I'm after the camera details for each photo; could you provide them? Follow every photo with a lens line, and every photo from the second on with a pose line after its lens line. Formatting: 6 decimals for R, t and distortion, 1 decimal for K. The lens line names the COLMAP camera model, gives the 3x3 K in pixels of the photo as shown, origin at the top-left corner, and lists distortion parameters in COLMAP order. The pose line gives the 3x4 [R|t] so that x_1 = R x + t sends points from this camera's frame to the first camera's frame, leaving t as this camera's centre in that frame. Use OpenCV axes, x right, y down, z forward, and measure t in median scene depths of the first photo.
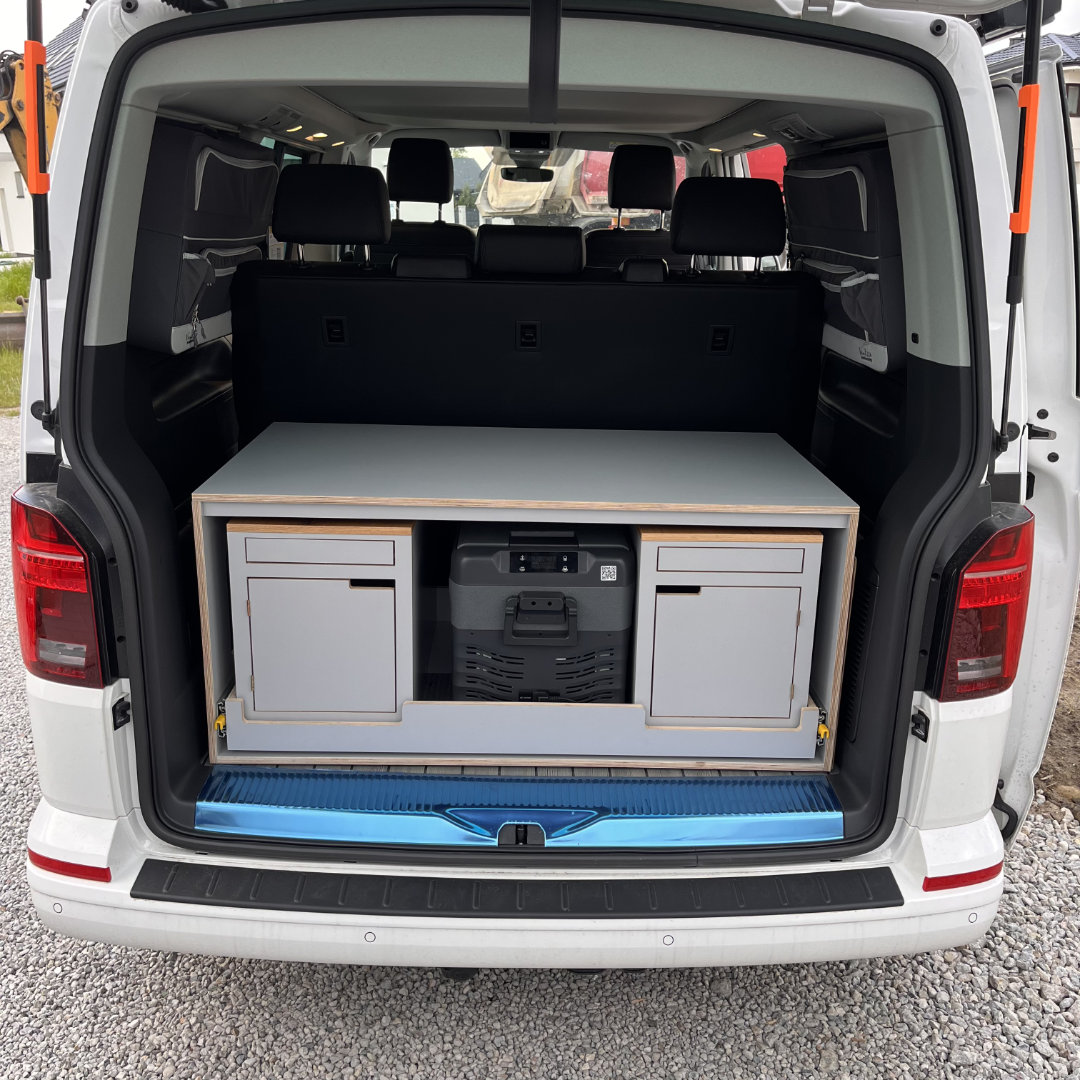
lens RADIAL K [[1095.7, 0, 541.2], [0, 1095.7, 526.6], [0, 0, 1]] dist [0.049355, -0.042198]
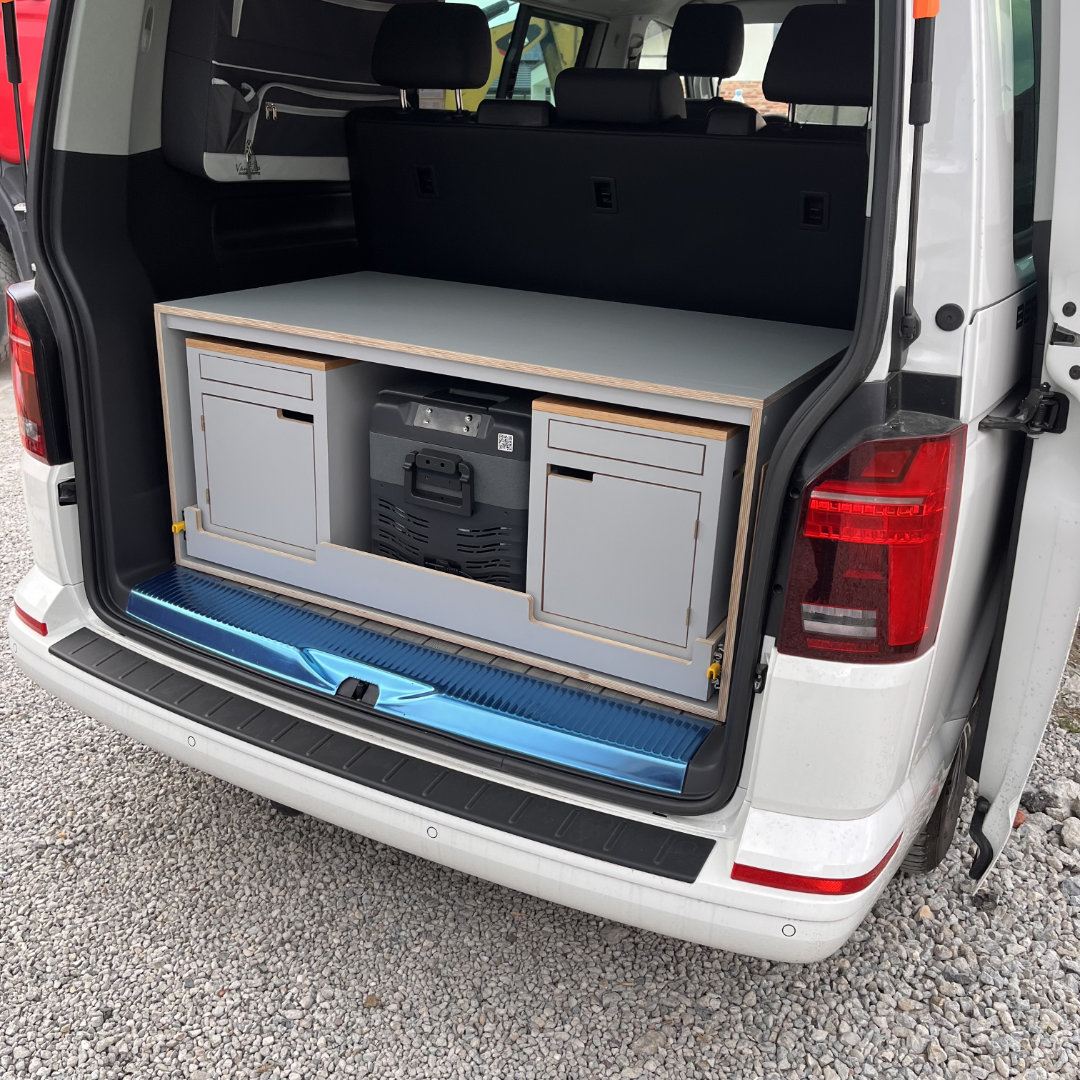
lens RADIAL K [[1095.4, 0, 540.0], [0, 1095.4, 540.0], [0, 0, 1]] dist [0.086757, -0.122748]
pose [[0.873151, 0.187040, -0.450137, 0.513442], [-0.157479, 0.982174, 0.102641, 0.024527], [0.461311, -0.018734, 0.887041, 0.210022]]
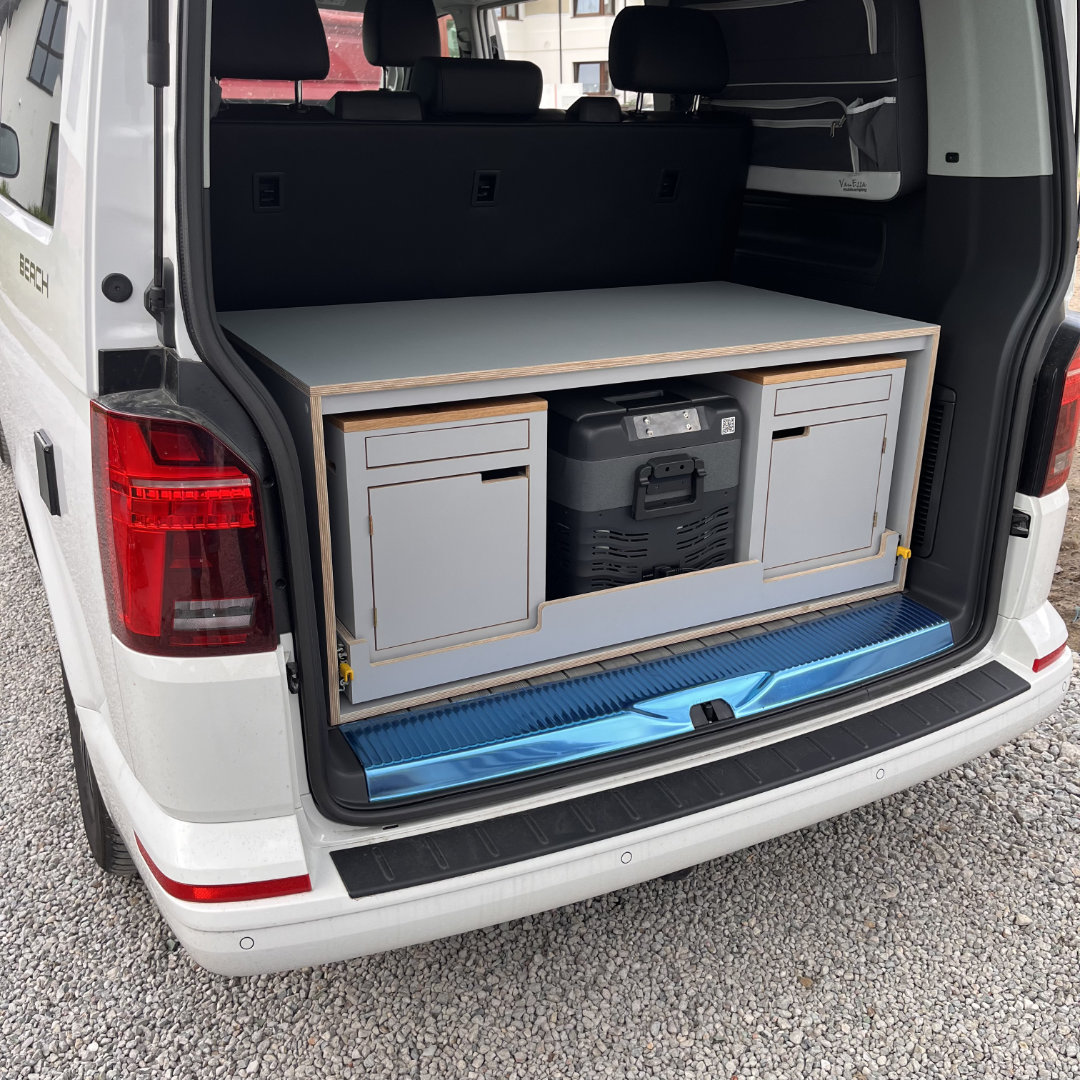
lens RADIAL K [[1095.7, 0, 541.2], [0, 1095.7, 526.6], [0, 0, 1]] dist [0.049355, -0.042198]
pose [[0.893936, -0.168536, 0.415300, -0.489520], [0.136119, 0.984929, 0.106704, 0.005641], [-0.427025, -0.038856, 0.903405, 0.218537]]
